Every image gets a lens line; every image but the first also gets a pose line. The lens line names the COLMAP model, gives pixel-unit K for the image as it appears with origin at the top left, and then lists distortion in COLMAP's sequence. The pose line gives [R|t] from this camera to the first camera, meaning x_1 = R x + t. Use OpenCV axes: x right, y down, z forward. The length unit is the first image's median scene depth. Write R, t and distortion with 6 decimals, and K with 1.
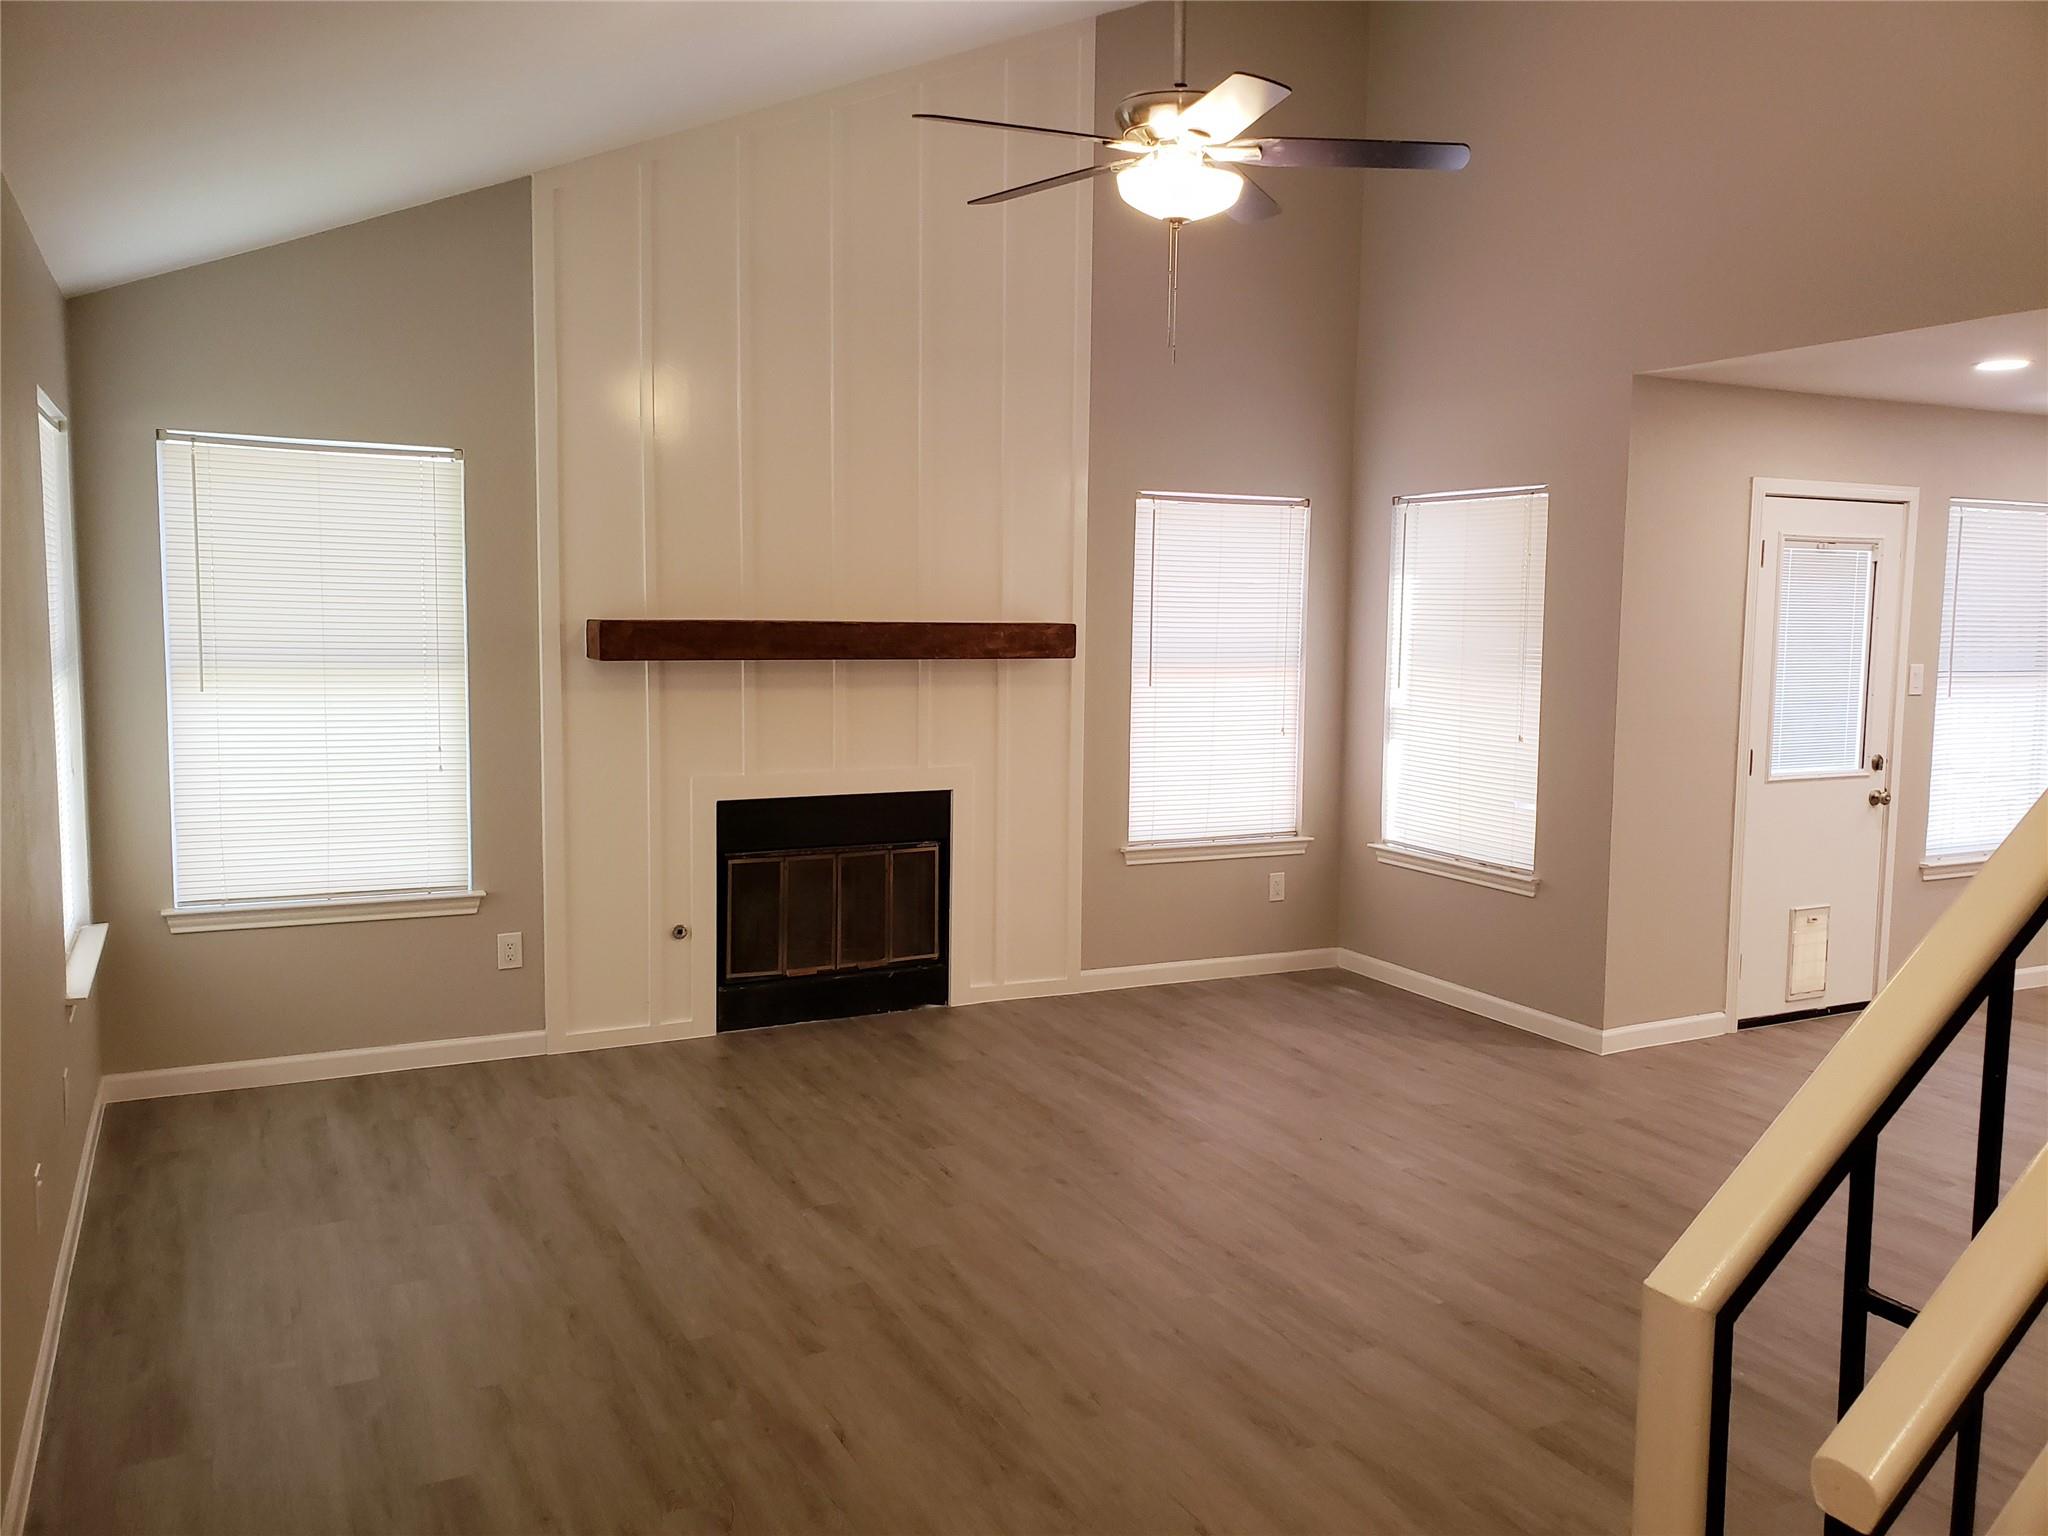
lens RADIAL K [[1596.7, 0, 1040.3], [0, 1596.7, 735.0], [0, 0, 1]] dist [0.041112, -0.012038]
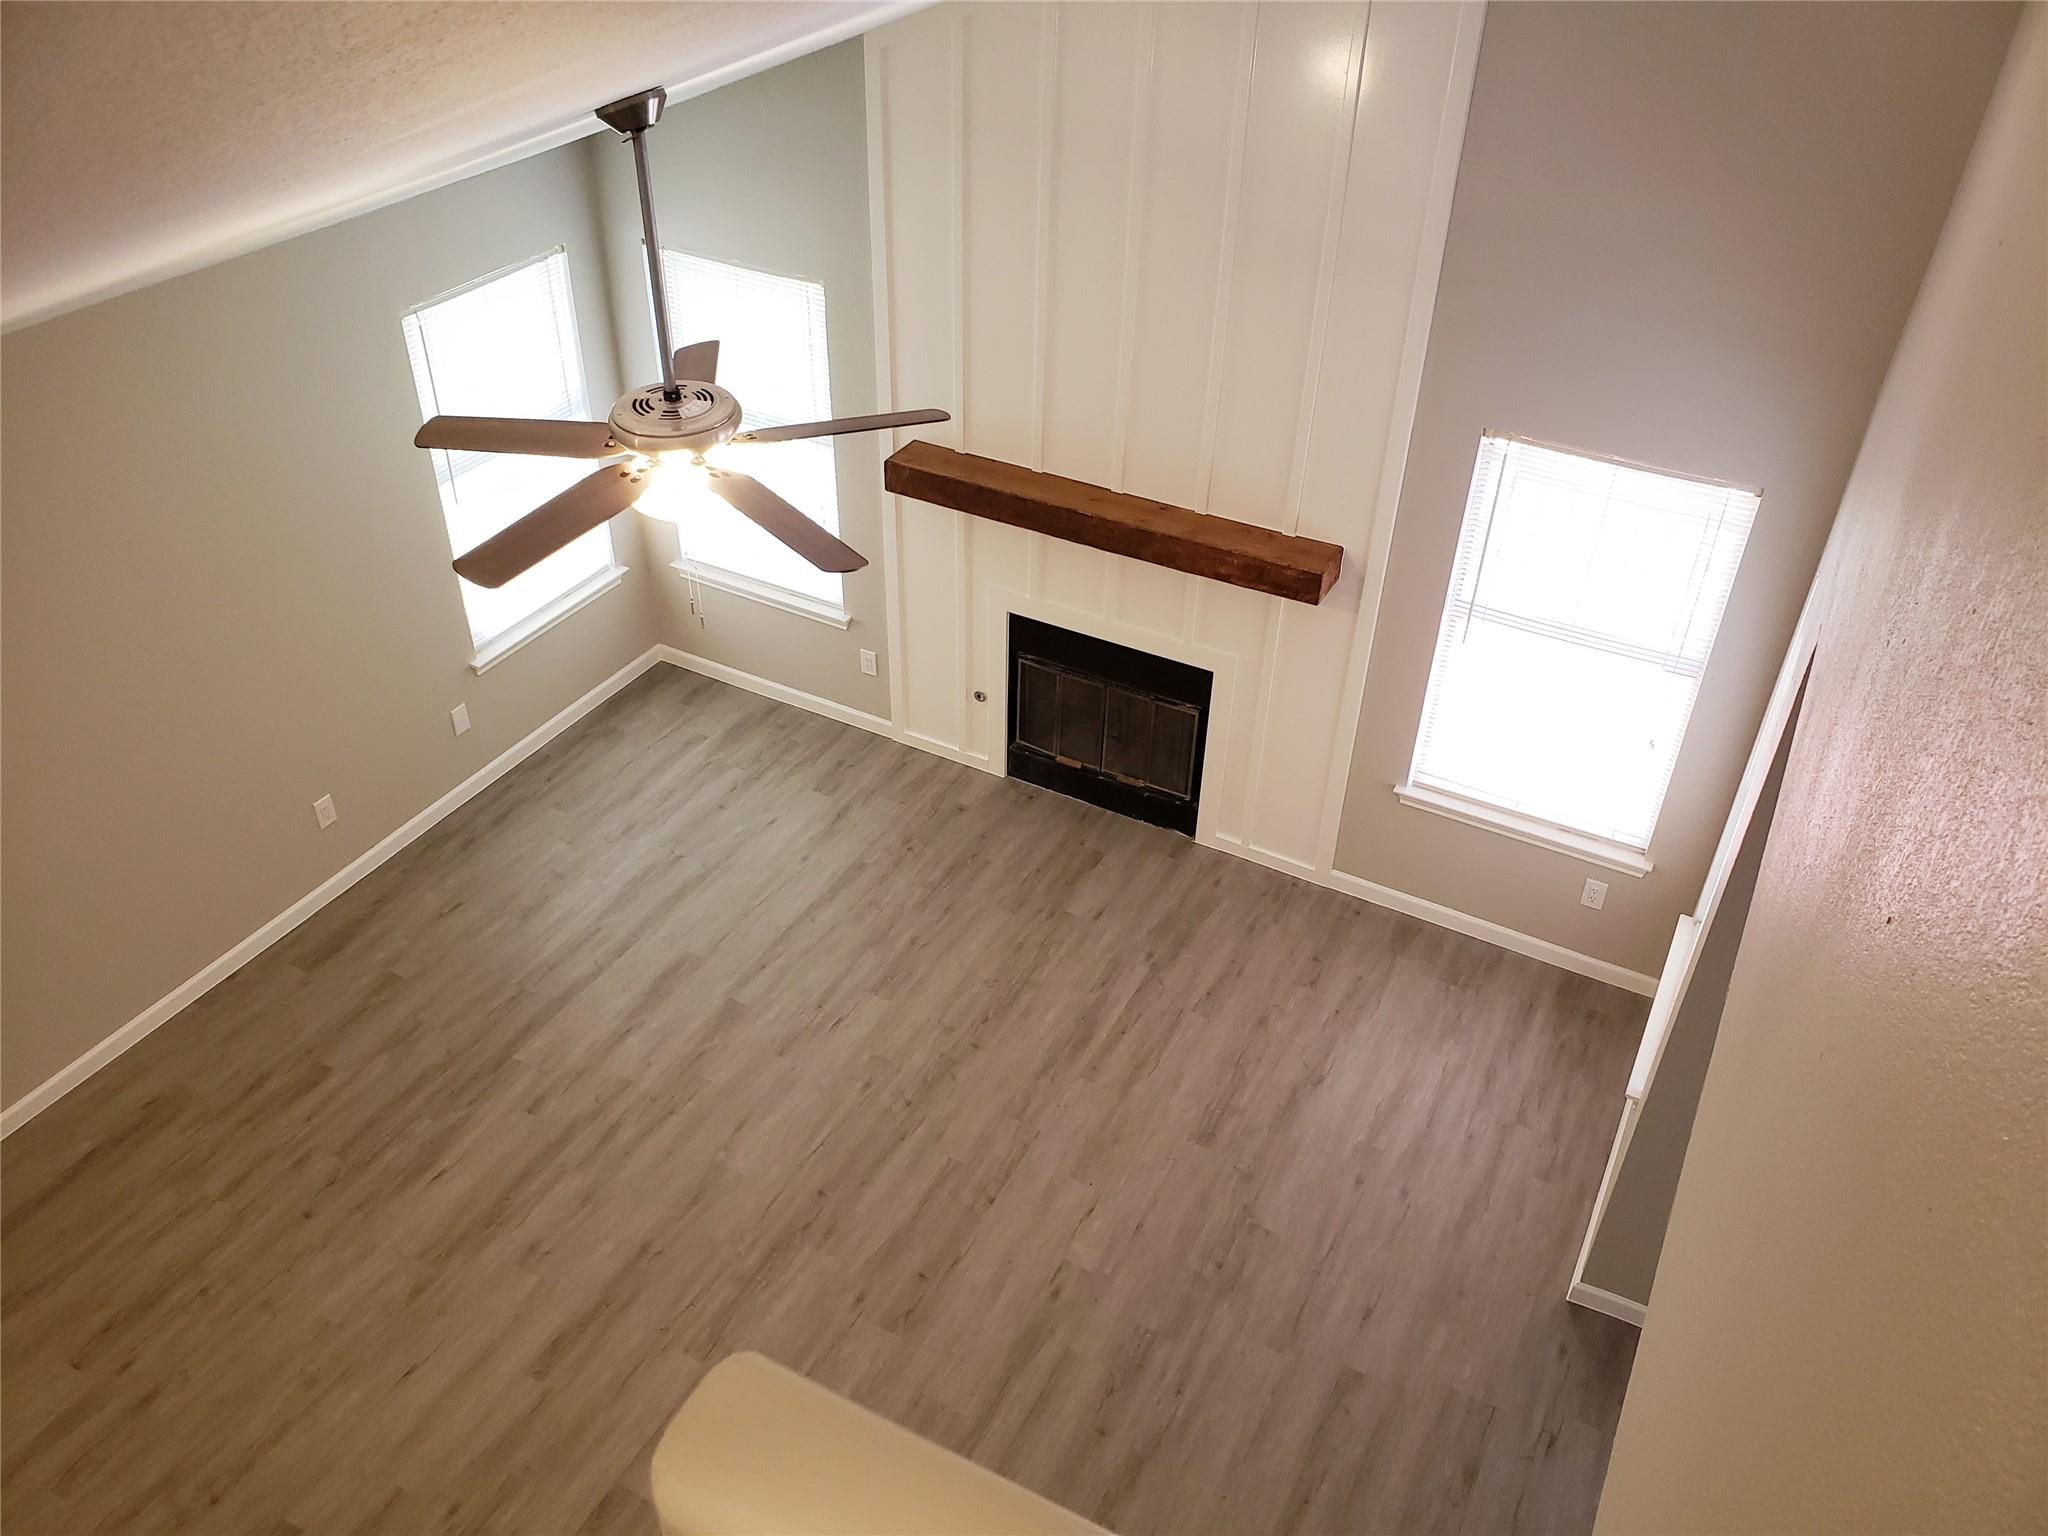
lens RADIAL K [[1596.7, 0, 1021.1], [0, 1596.7, 770.9], [0, 0, 1]] dist [0.041112, -0.012038]
pose [[0.566372, 0.486370, -0.665332, 0.613381], [-0.078287, 0.835395, 0.544046, -0.480413], [0.820423, -0.256045, 0.511221, 0.389157]]
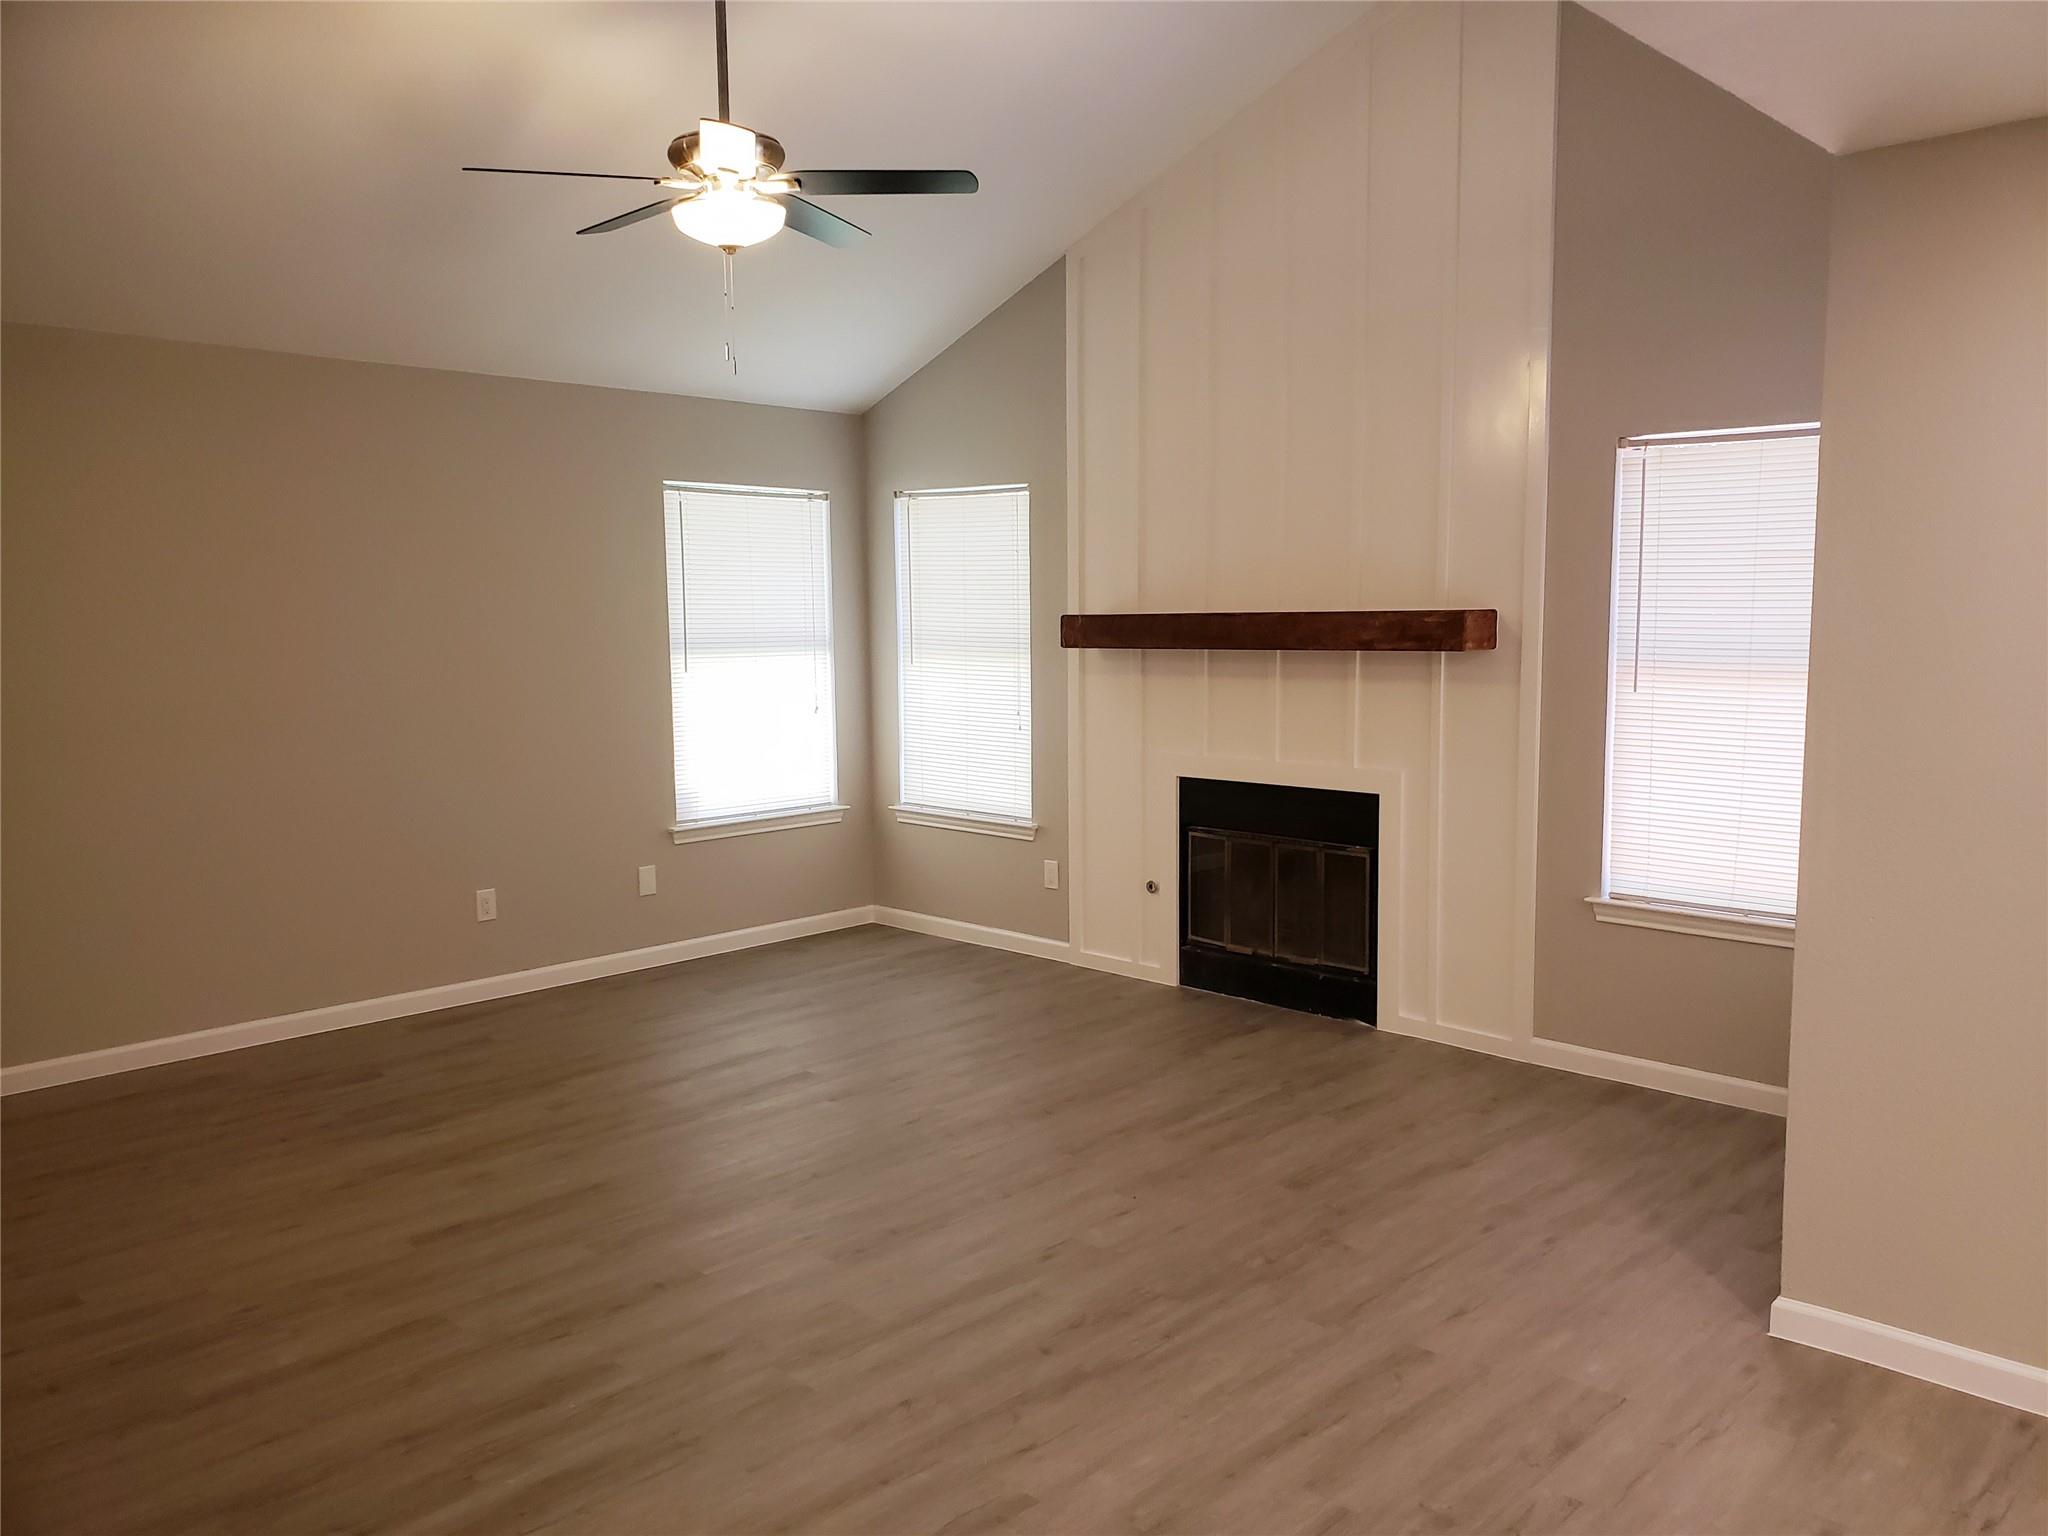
lens RADIAL K [[1596.7, 0, 1040.4], [0, 1596.7, 758.1], [0, 0, 1]] dist [0.041112, -0.012038]
pose [[0.325468, 0.076403, -0.942461, 0.795219], [-0.065373, 0.996163, 0.058180, -0.028544], [0.943291, 0.042676, 0.329214, 0.540922]]
